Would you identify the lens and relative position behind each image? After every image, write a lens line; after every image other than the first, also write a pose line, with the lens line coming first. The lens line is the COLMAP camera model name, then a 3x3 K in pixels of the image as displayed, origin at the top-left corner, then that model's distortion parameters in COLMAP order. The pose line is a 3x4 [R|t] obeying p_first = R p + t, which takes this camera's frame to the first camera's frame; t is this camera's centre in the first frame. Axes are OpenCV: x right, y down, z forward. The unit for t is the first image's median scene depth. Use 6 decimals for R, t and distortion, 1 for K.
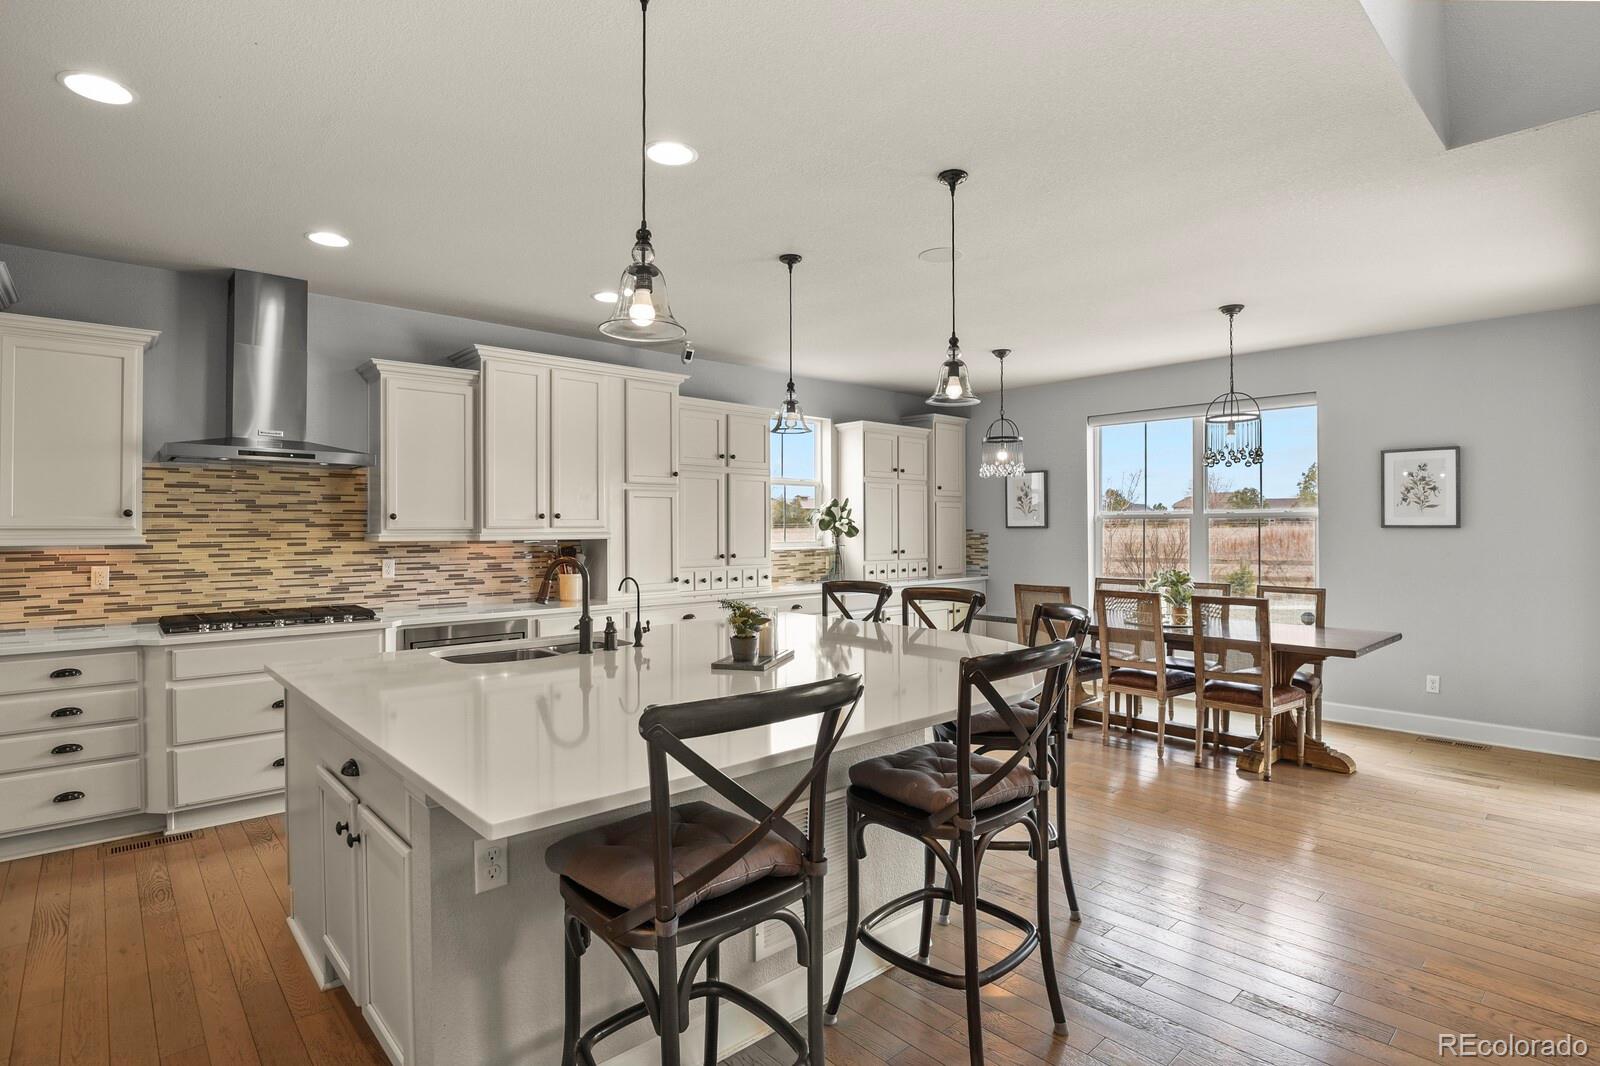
lens RADIAL K [[790.9, 0, 792.5], [0, 790.9, 520.8], [0, 0, 1]] dist [-0.029499, -0.001233]
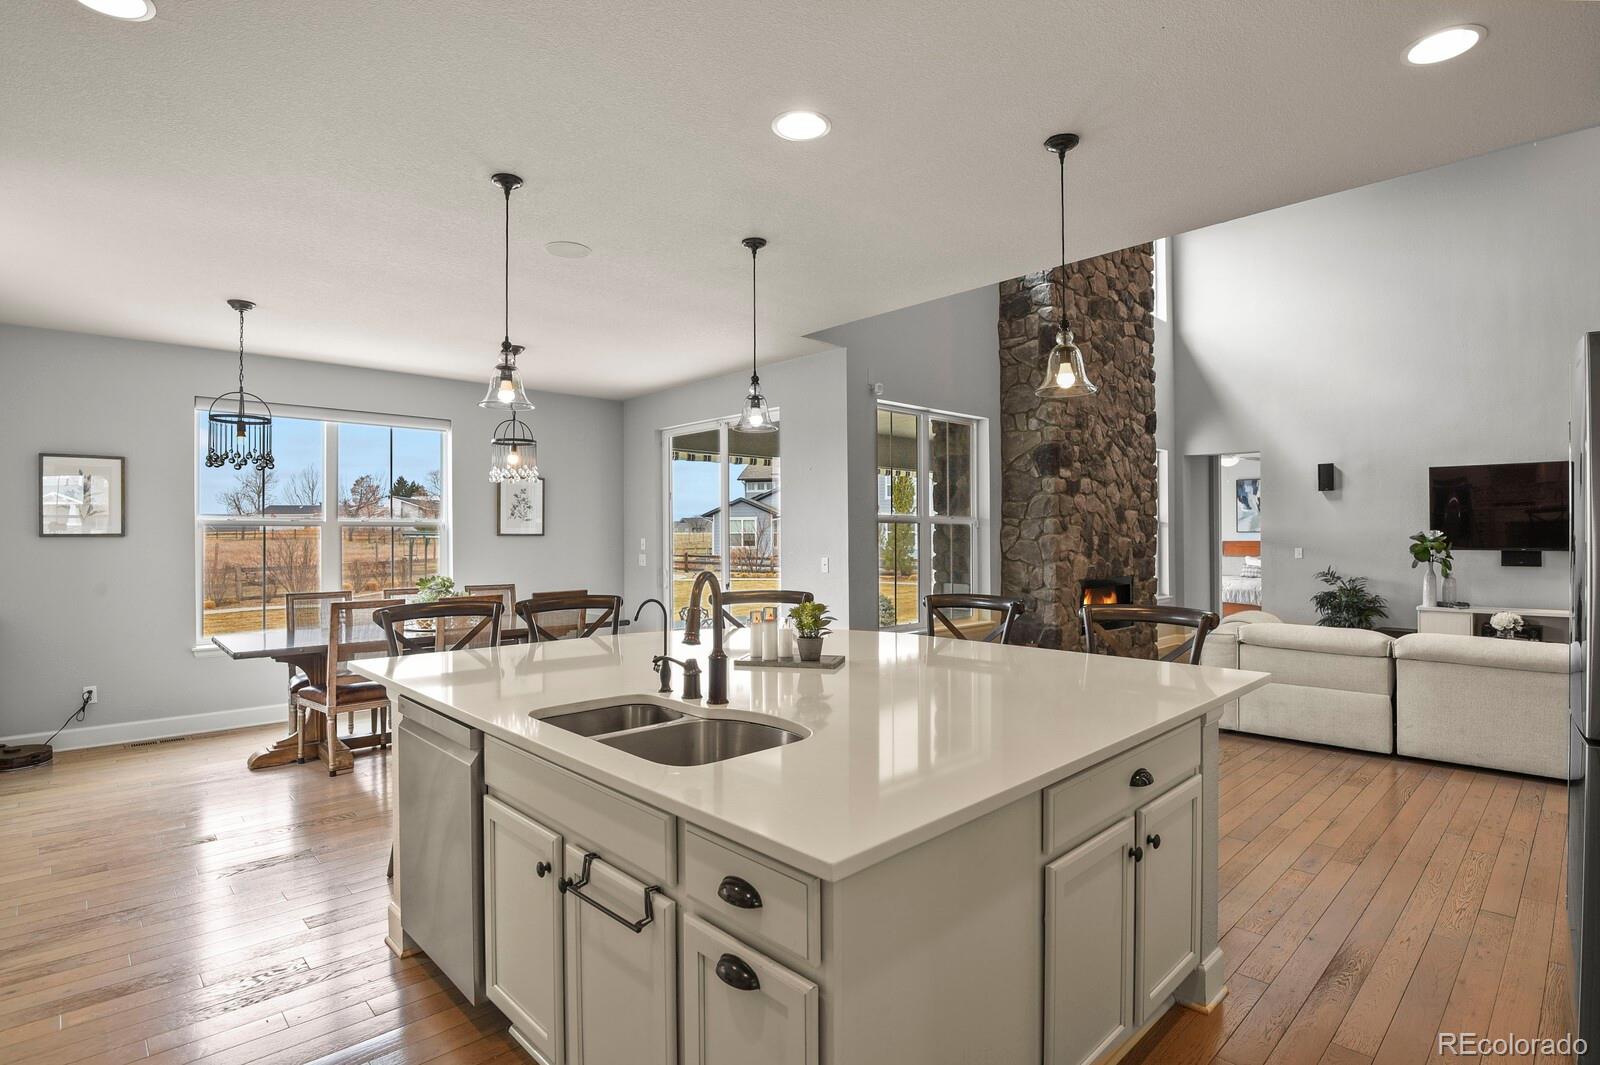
lens RADIAL K [[794.1, 0, 803.8], [0, 794.1, 537.9], [0, 0, 1]] dist [-0.025960, -0.001738]
pose [[-0.034486, -0.001071, 0.999405, -0.613724], [-0.004969, 0.999987, 0.000900, 0.008560], [-0.999393, -0.004935, -0.034491, 0.590298]]
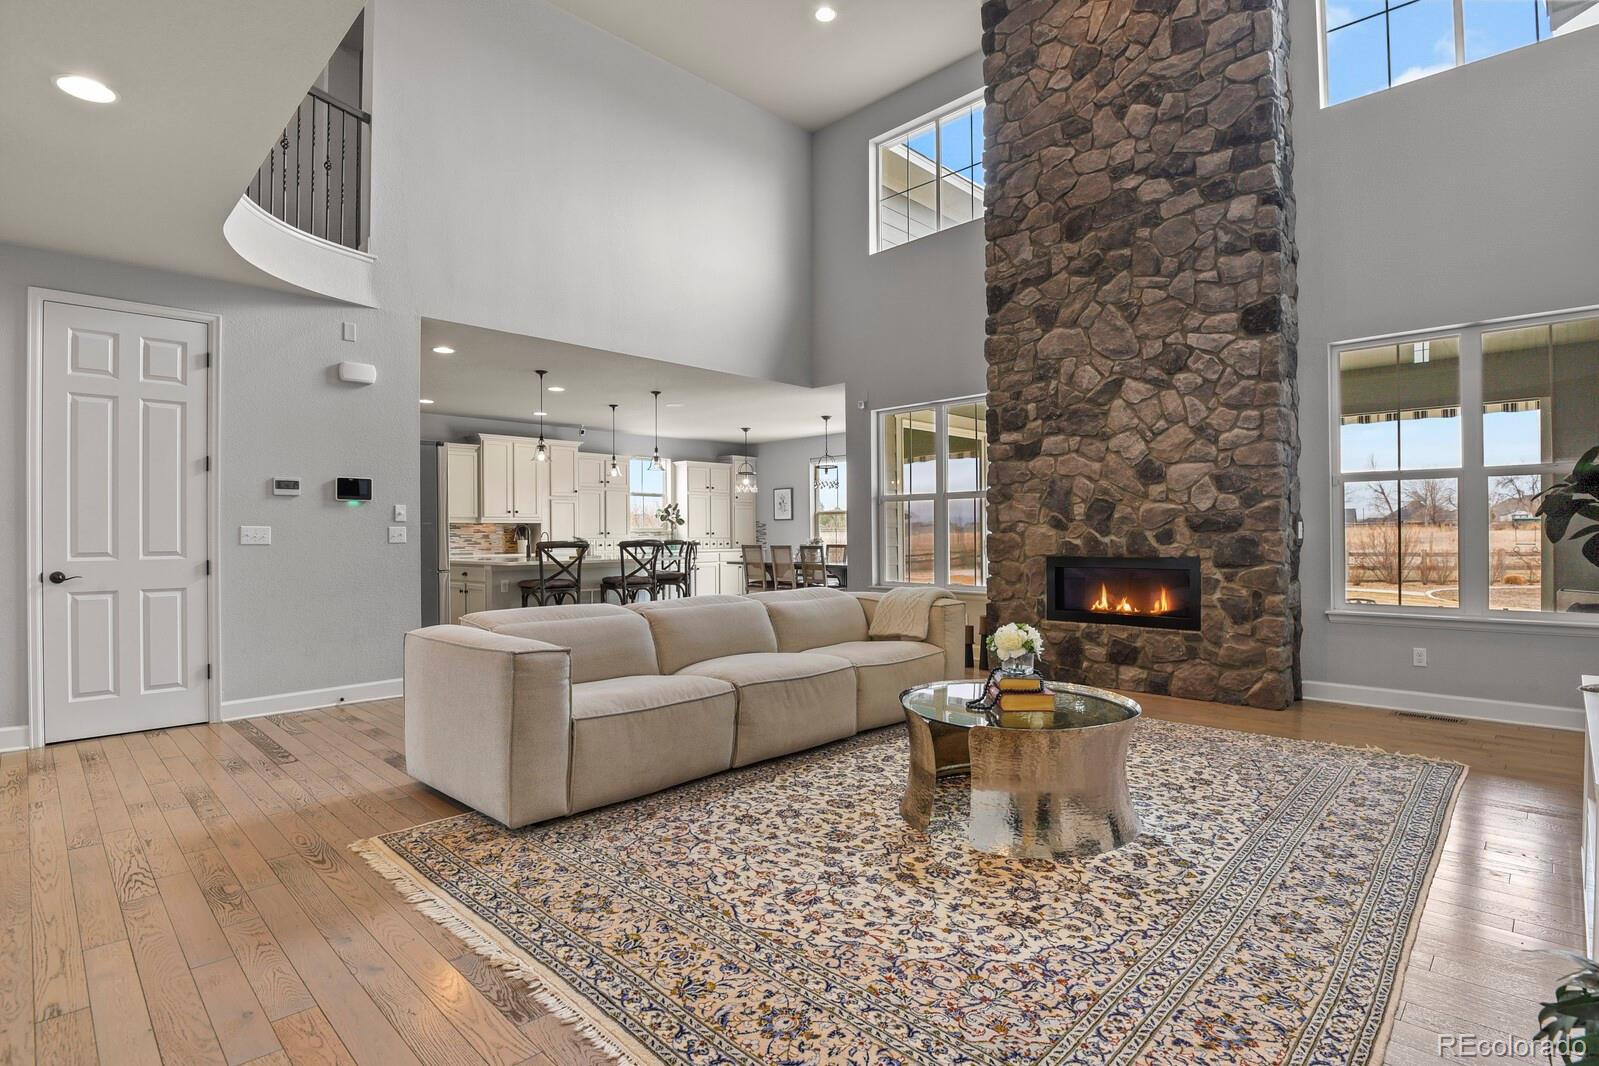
lens RADIAL K [[793.6, 0, 803.3], [0, 793.6, 538.4], [0, 0, 1]] dist [-0.025960, -0.001738]
pose [[0.997899, -0.003235, 0.064702, 0.340287], [0.002390, 0.999911, 0.013122, 0.040412], [-0.064738, -0.012939, 0.997818, -1.199097]]
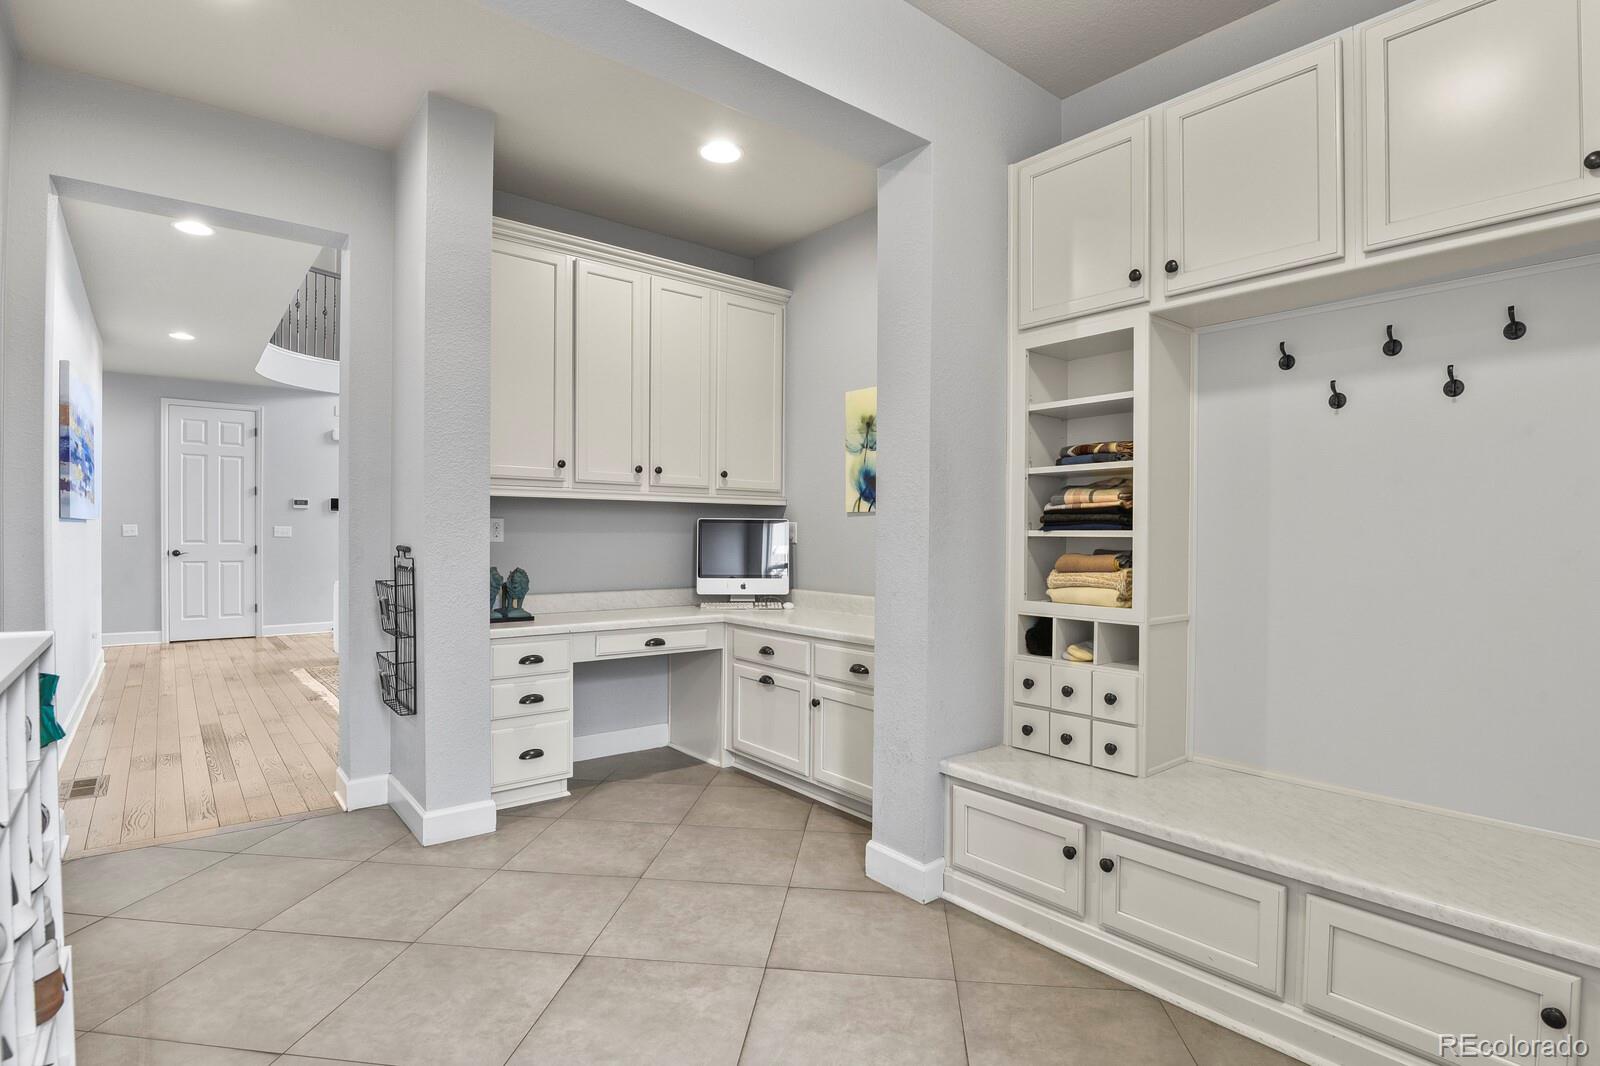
lens RADIAL K [[796.9, 0, 805.5], [0, 796.9, 548.2], [0, 0, 1]] dist [-0.027168, -0.000654]
pose [[0.999180, 0.005475, -0.040118, 0.948330], [-0.004500, 0.999693, 0.024362, 0.037295], [0.040239, -0.024161, 0.998898, -1.869490]]
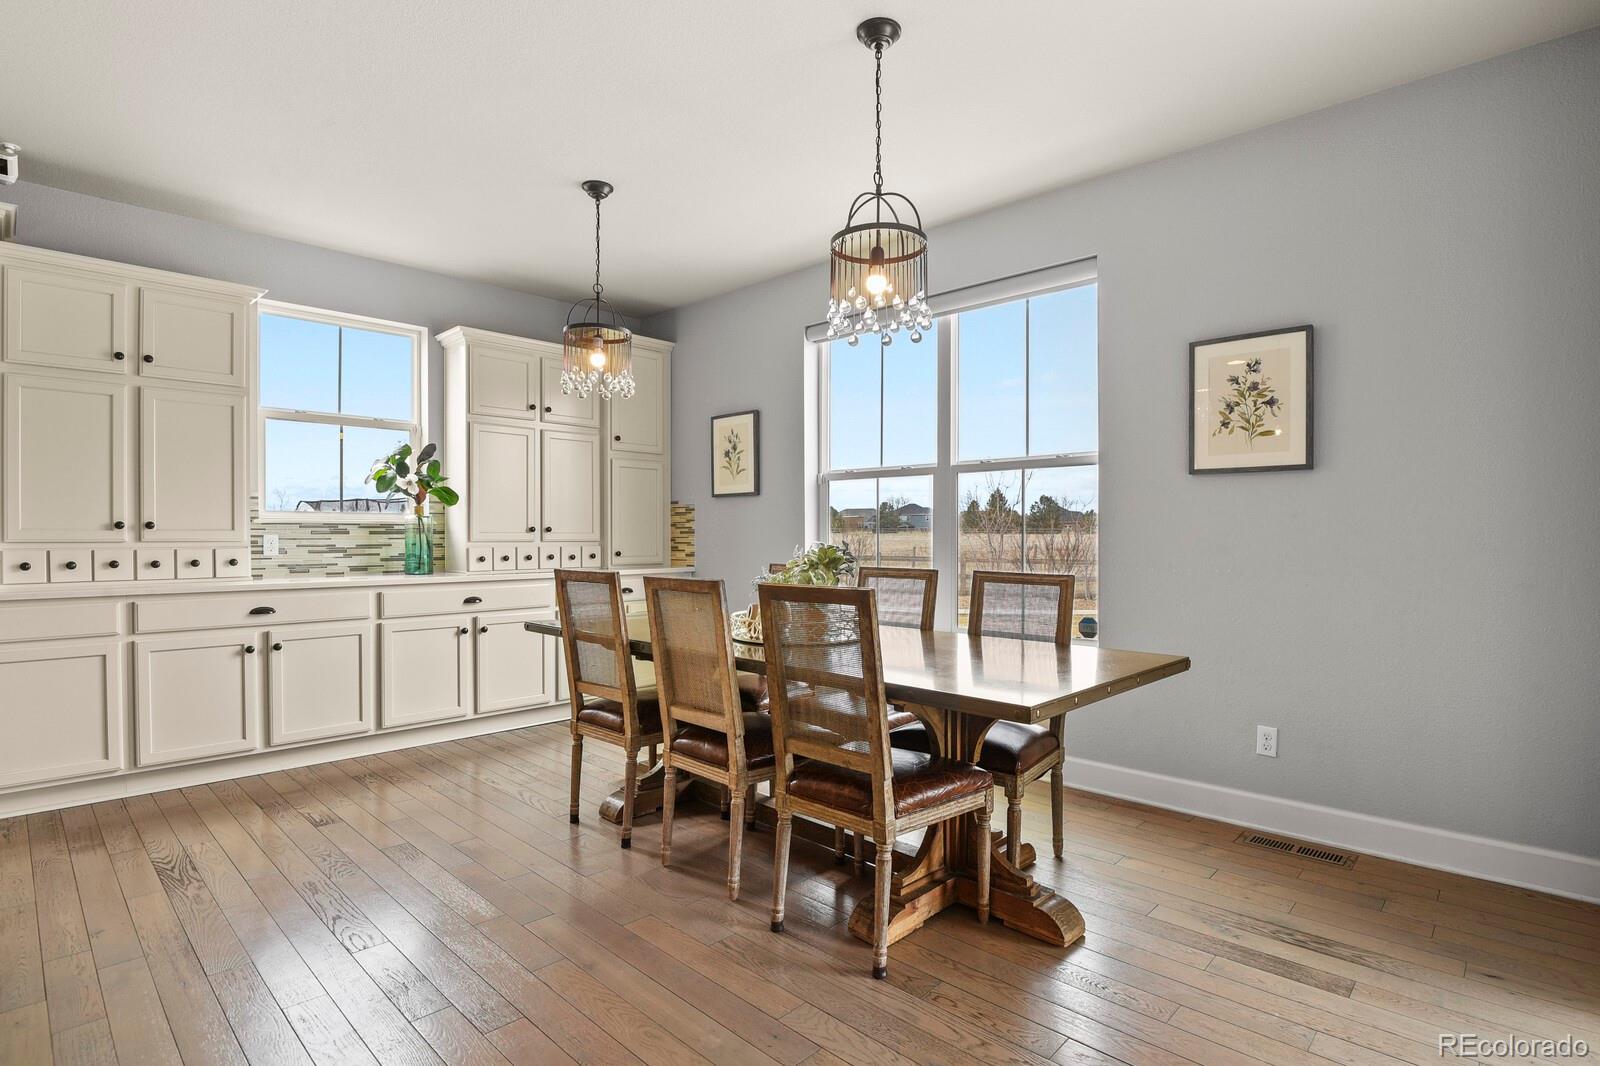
lens RADIAL K [[794.1, 0, 803.8], [0, 794.1, 538.4], [0, 0, 1]] dist [-0.025960, -0.001738]
pose [[0.997020, 0.002425, 0.077103, 0.458122], [-0.003473, 0.999903, 0.013465, 0.055242], [-0.077063, -0.013692, 0.996932, 0.464016]]
